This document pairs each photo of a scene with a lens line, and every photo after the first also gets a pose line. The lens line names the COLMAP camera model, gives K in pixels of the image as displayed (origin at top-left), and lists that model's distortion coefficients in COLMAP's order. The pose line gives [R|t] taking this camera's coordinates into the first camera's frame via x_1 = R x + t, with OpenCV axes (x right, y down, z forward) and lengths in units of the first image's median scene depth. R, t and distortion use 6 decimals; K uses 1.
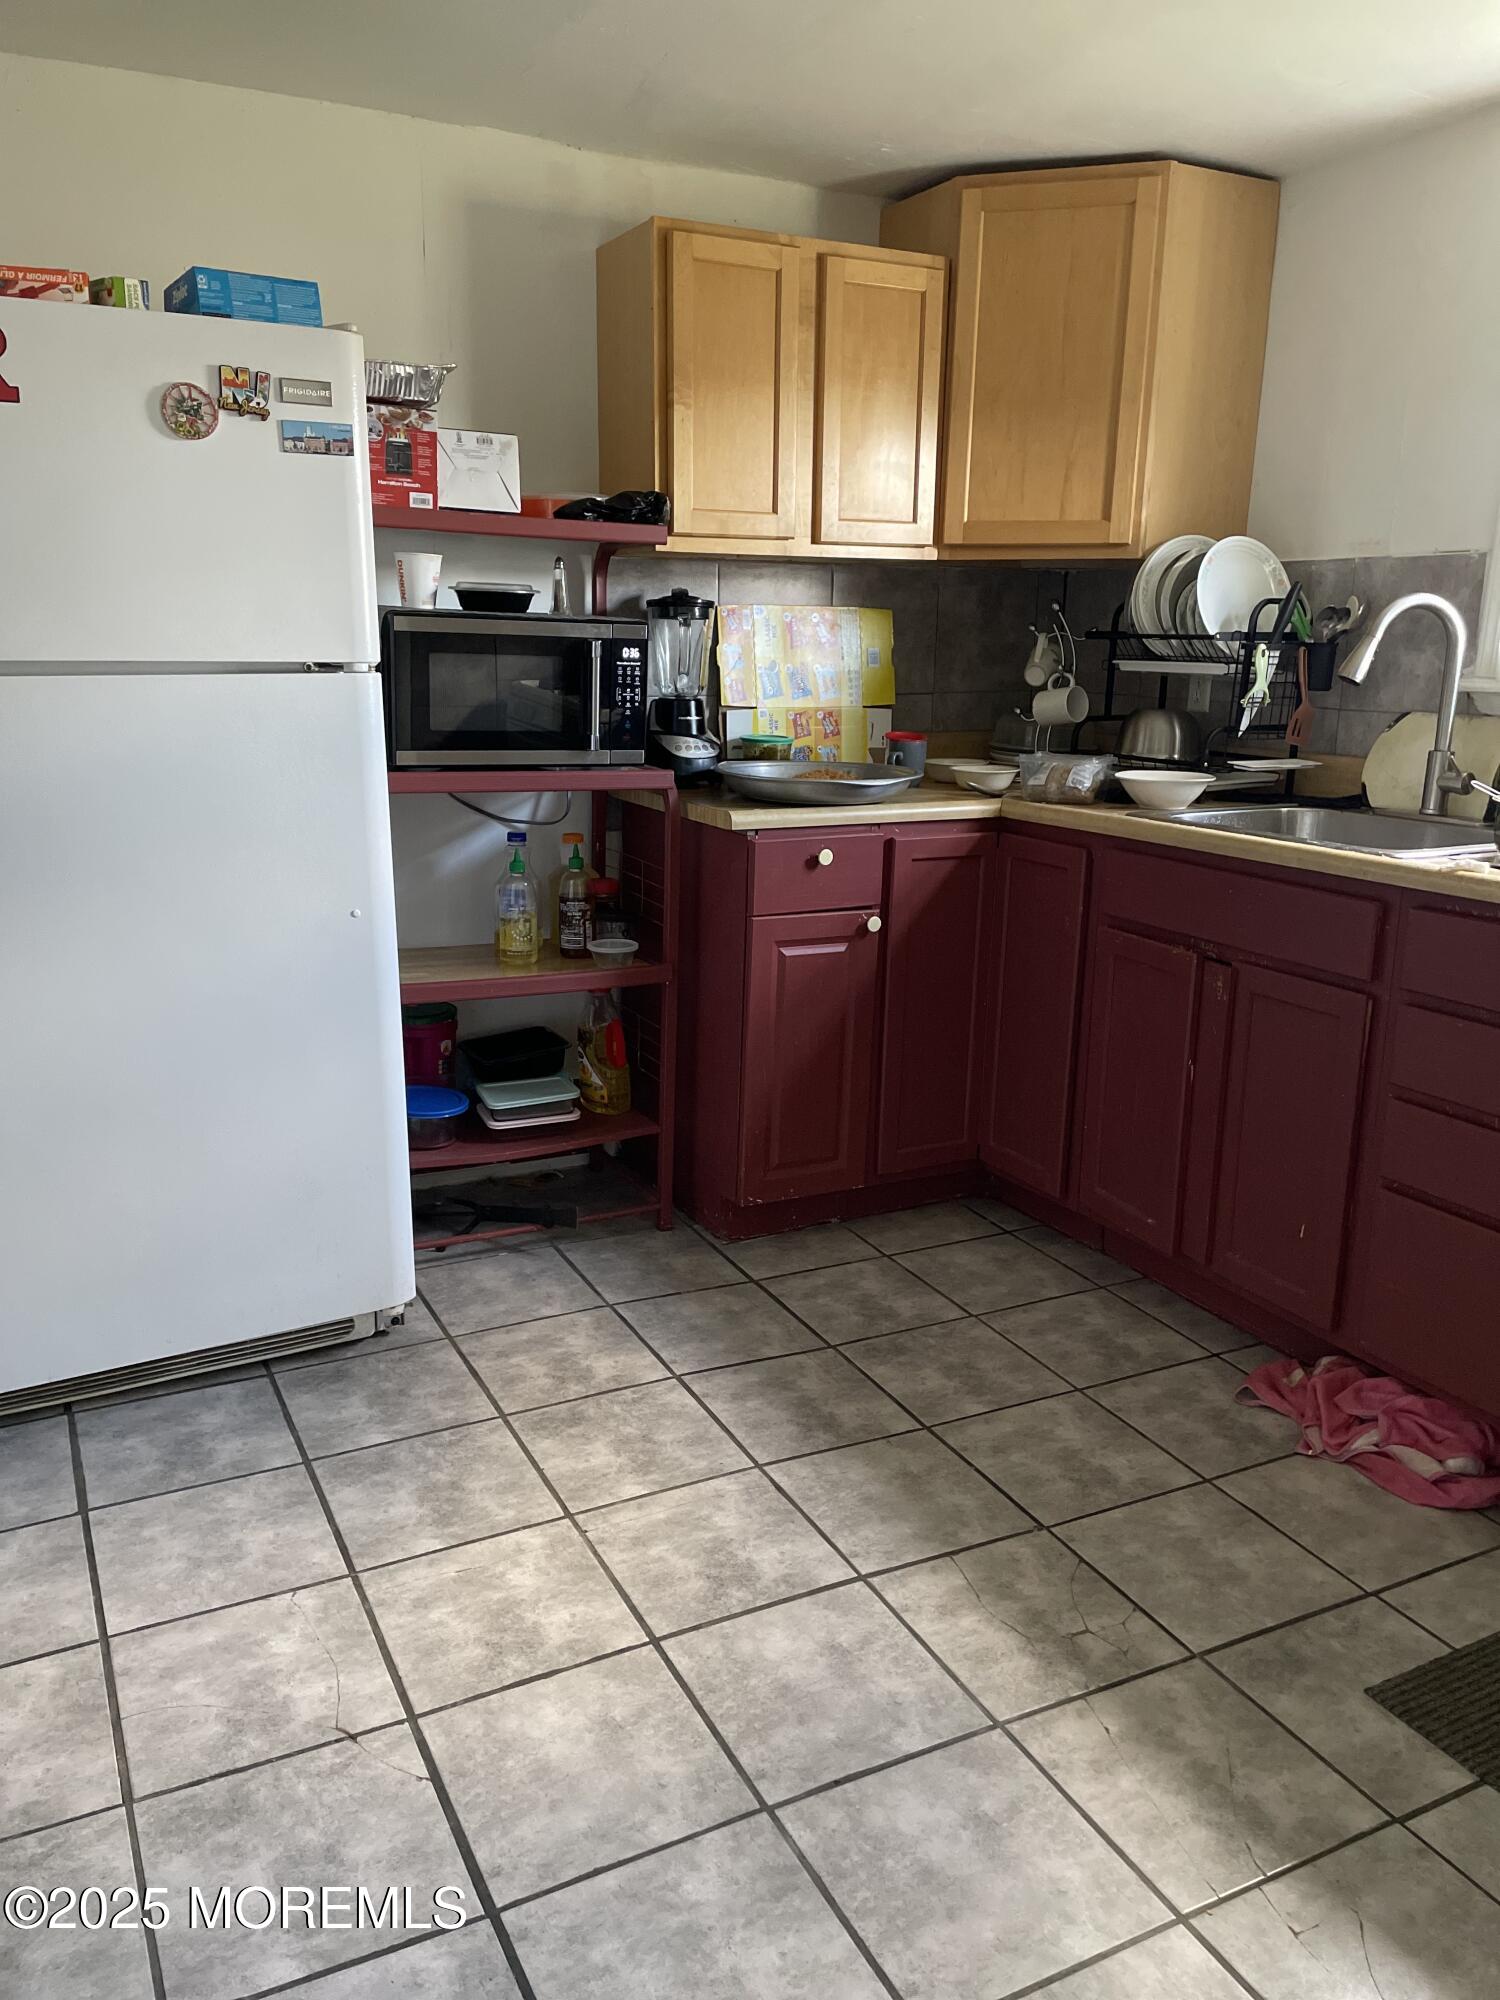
lens RADIAL K [[1504.1, 0, 744.7], [0, 1504.1, 990.8], [0, 0, 1]] dist [0.050314, -0.051371]
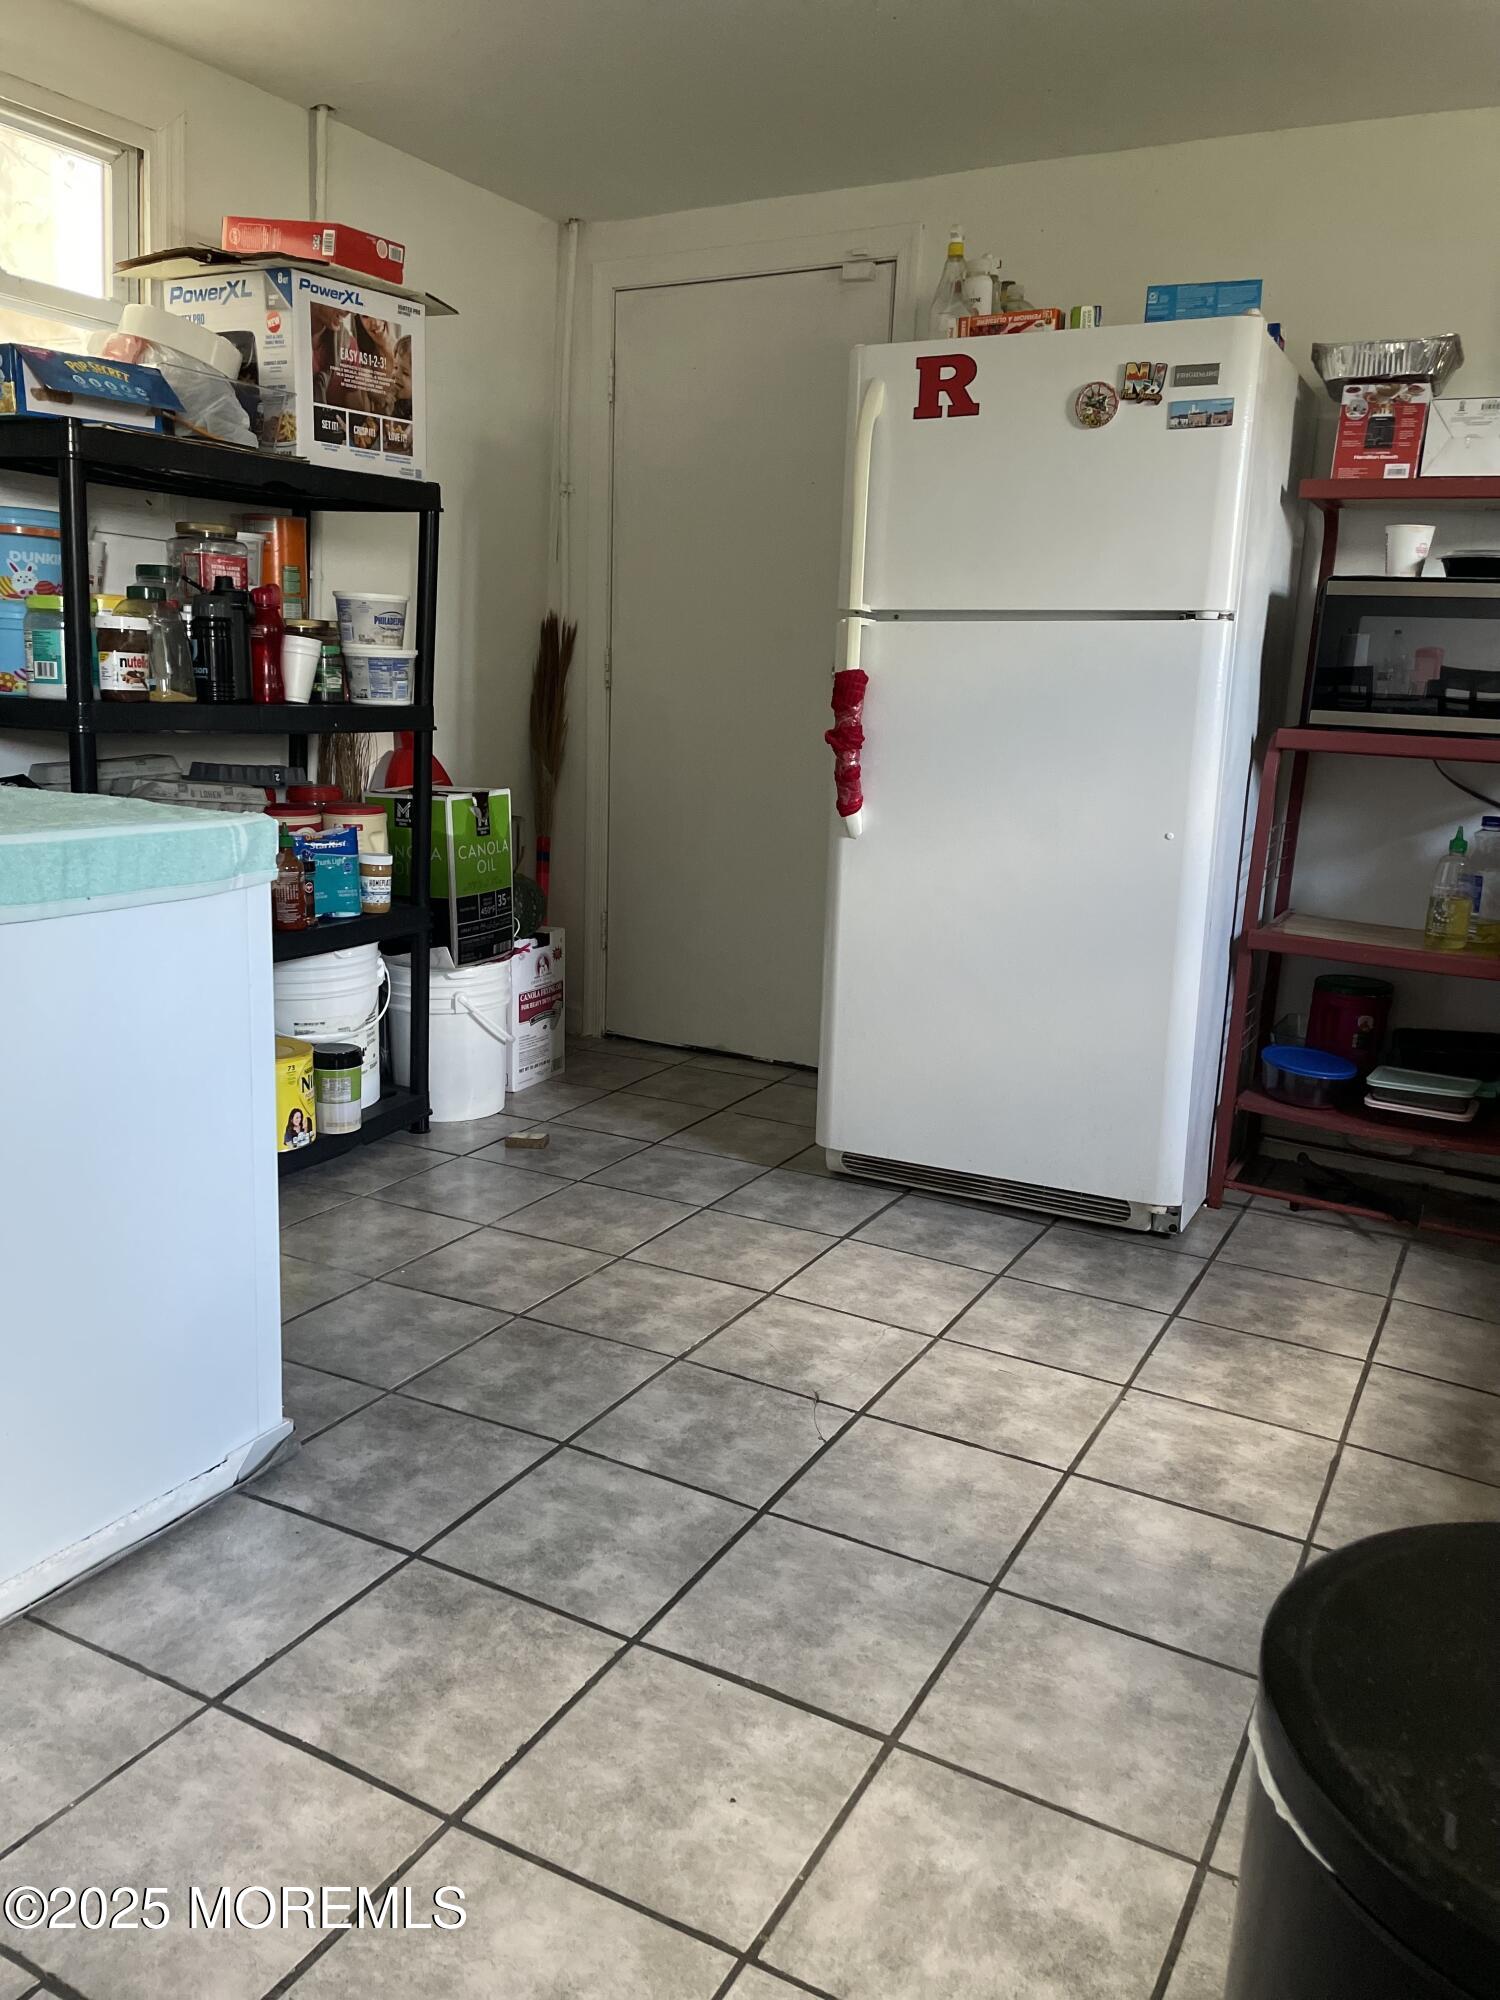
lens RADIAL K [[1504.1, 0, 745.8], [0, 1504.1, 992.6], [0, 0, 1]] dist [0.050314, -0.051371]
pose [[0.566567, 0.175716, -0.805062, 0.529151], [-0.221276, 0.973558, 0.056768, 0.073743], [0.793749, 0.145978, 0.590468, 0.113209]]
